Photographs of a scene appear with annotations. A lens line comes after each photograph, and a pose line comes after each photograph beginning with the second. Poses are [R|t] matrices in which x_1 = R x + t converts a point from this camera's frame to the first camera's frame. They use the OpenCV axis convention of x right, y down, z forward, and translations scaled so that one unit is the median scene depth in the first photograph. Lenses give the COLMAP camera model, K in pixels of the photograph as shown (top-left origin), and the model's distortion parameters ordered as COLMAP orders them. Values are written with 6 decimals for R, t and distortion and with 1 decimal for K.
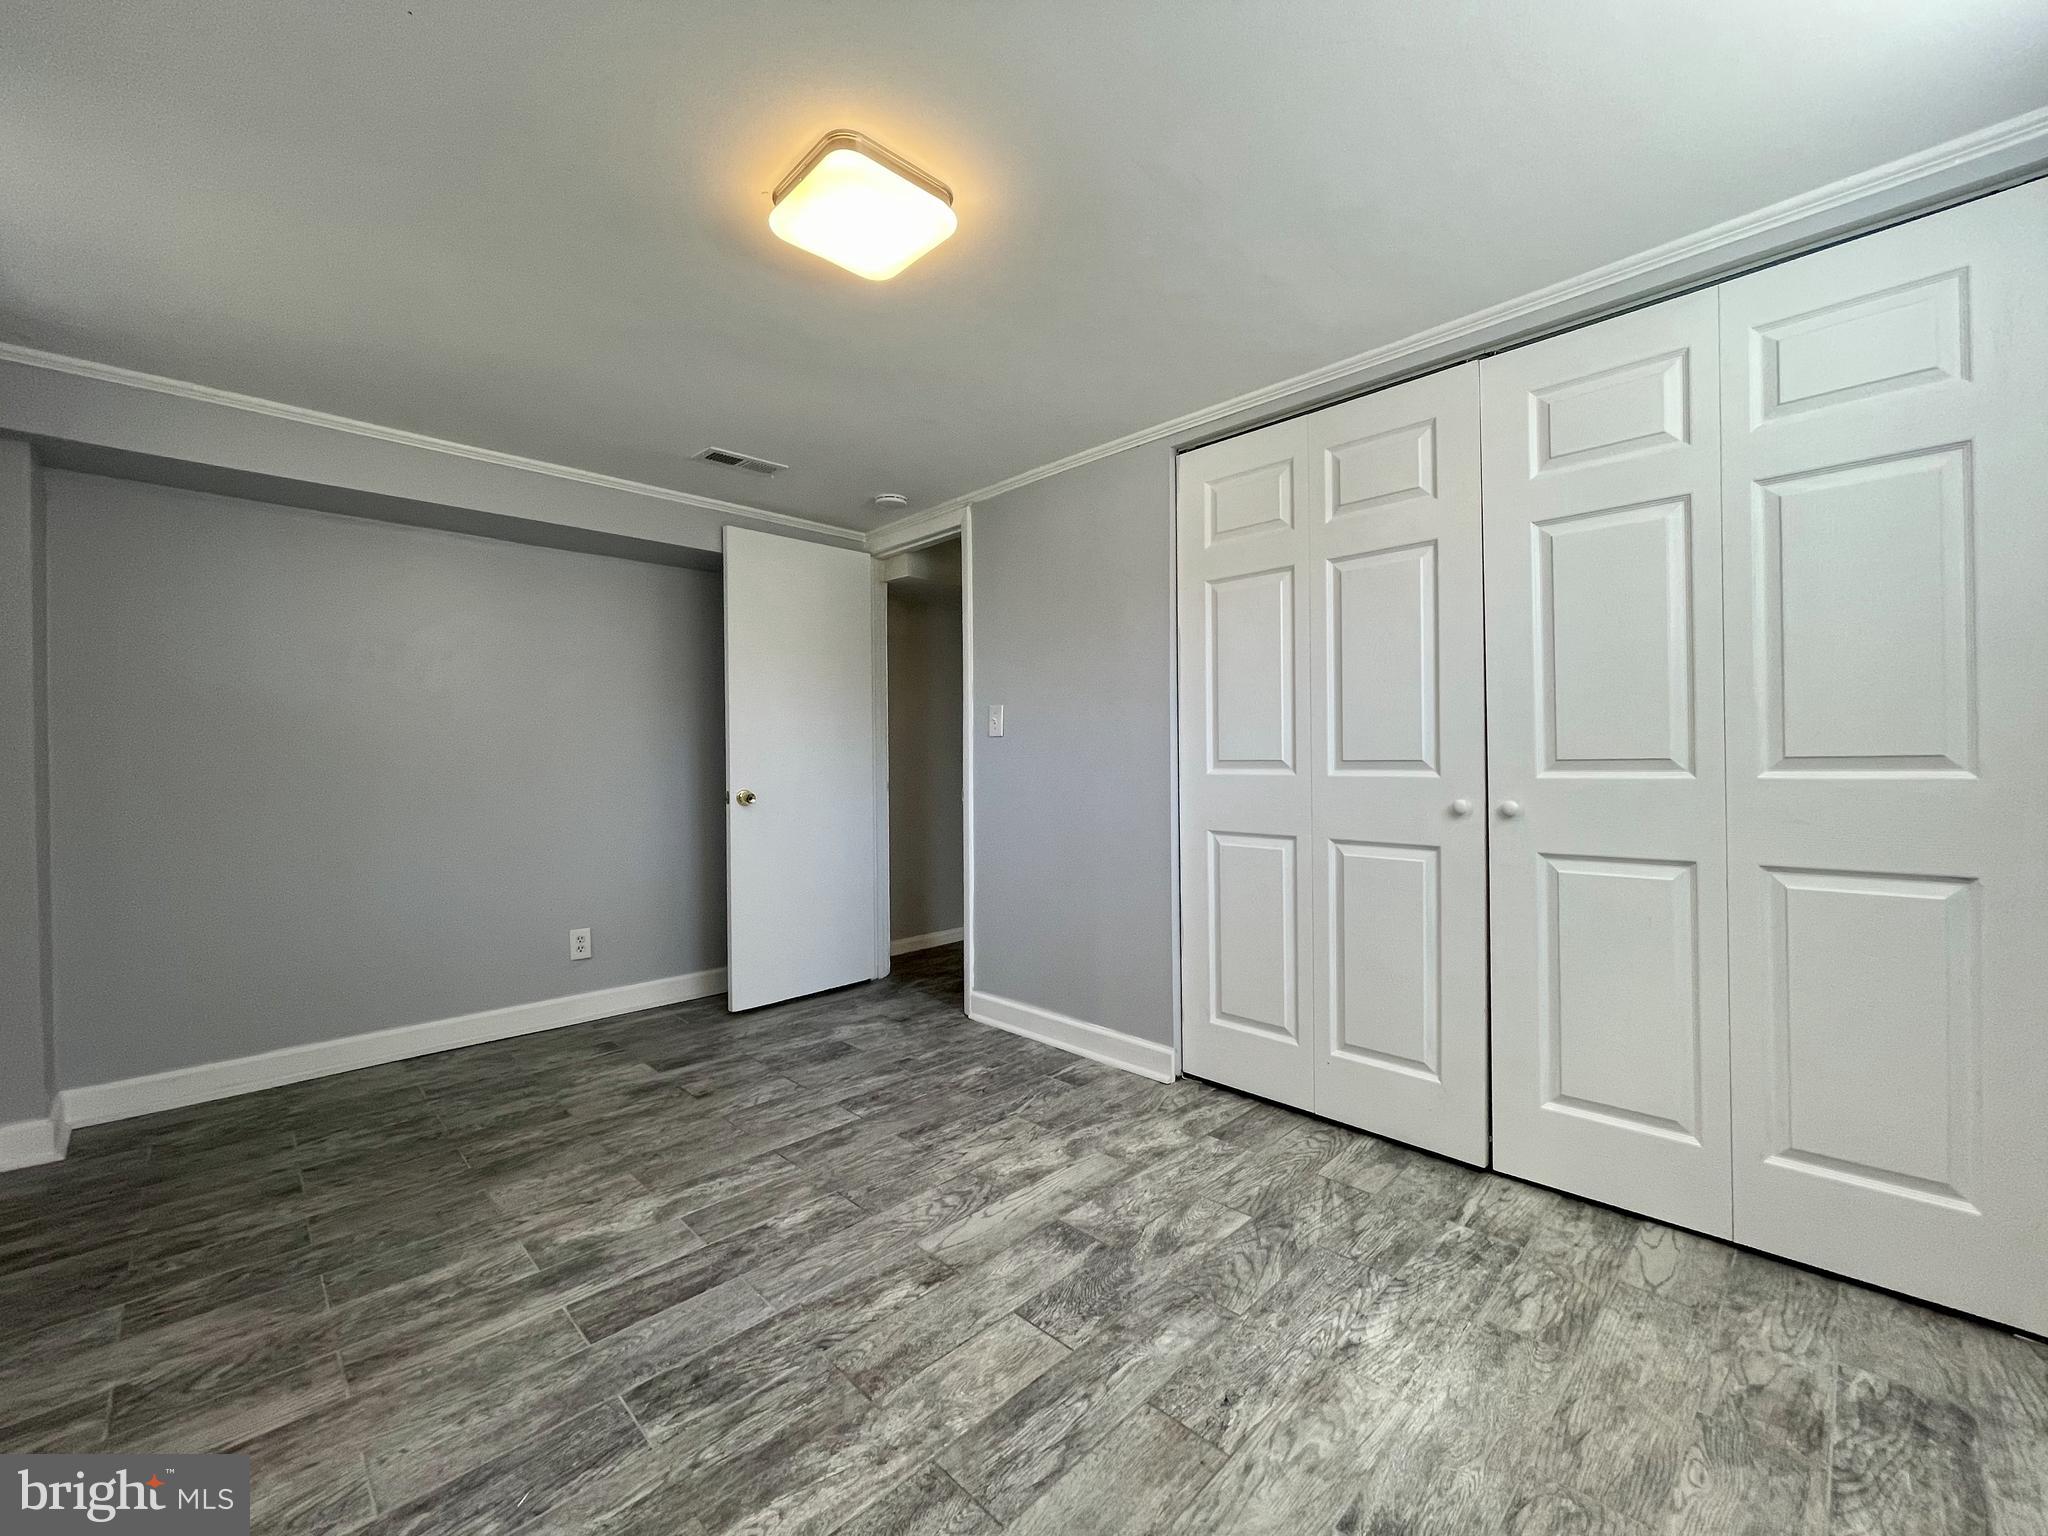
lens RADIAL K [[828.3, 0, 1023.9], [0, 828.3, 762.3], [0, 0, 1]] dist [-0.005438, 0.001725]
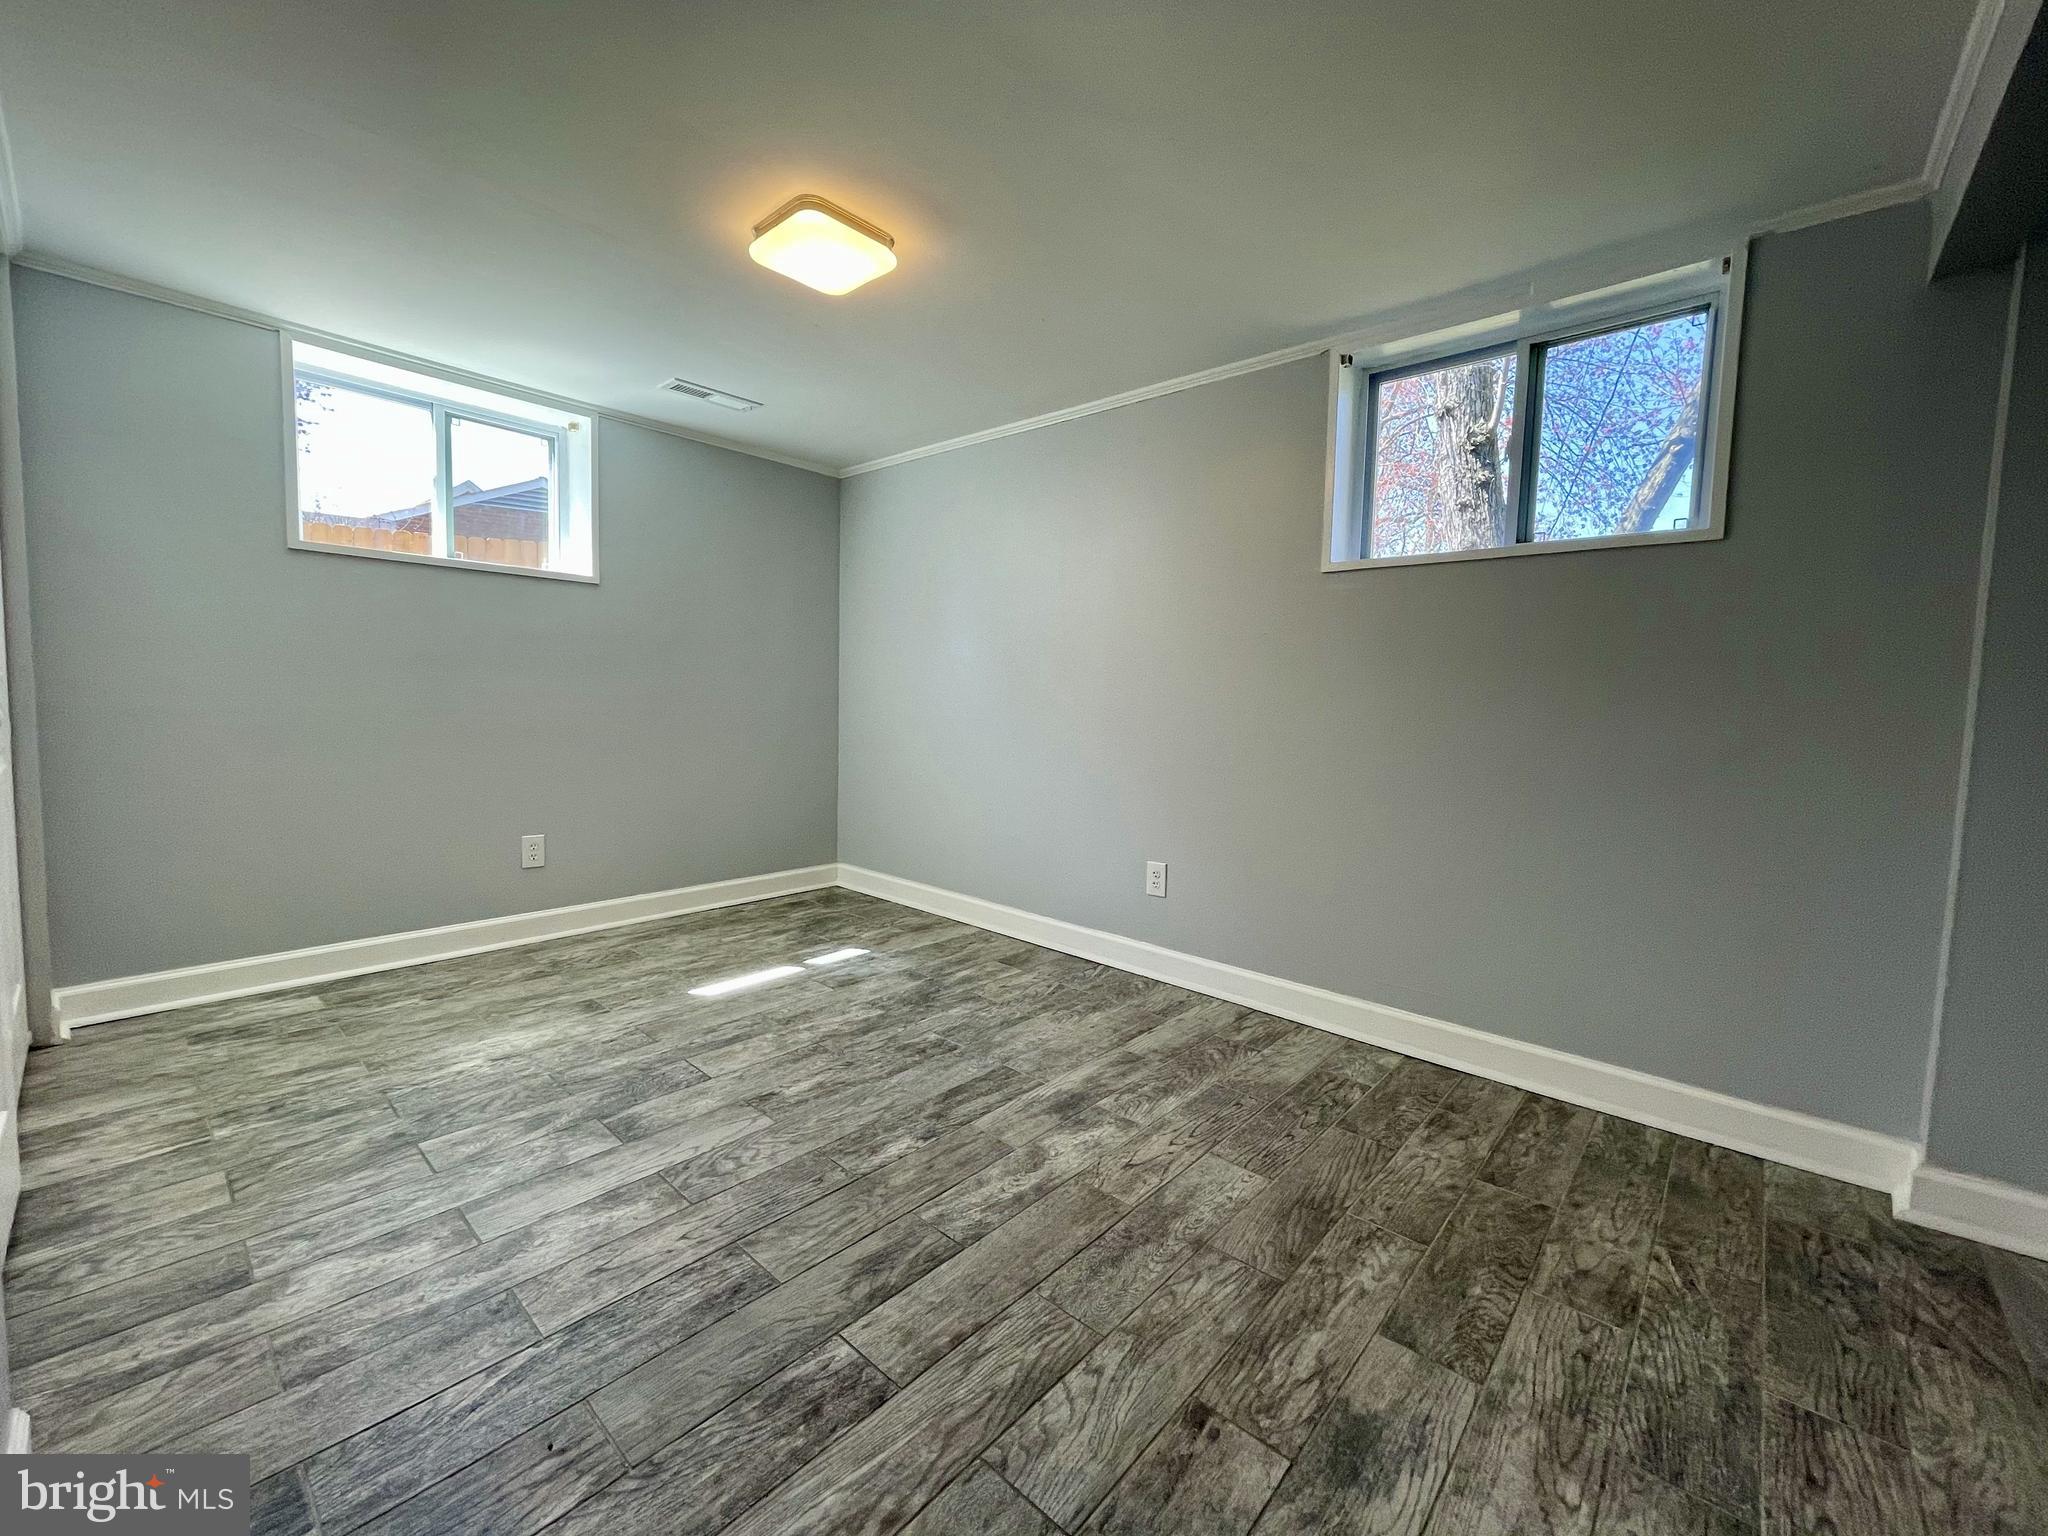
lens RADIAL K [[828.3, 0, 1025.7], [0, 828.3, 761.2], [0, 0, 1]] dist [-0.005438, 0.001725]
pose [[-0.997521, -0.011606, -0.069409, -0.365602], [-0.017184, 0.996621, 0.080321, 0.017256], [0.068242, 0.081315, -0.994350, 2.002925]]
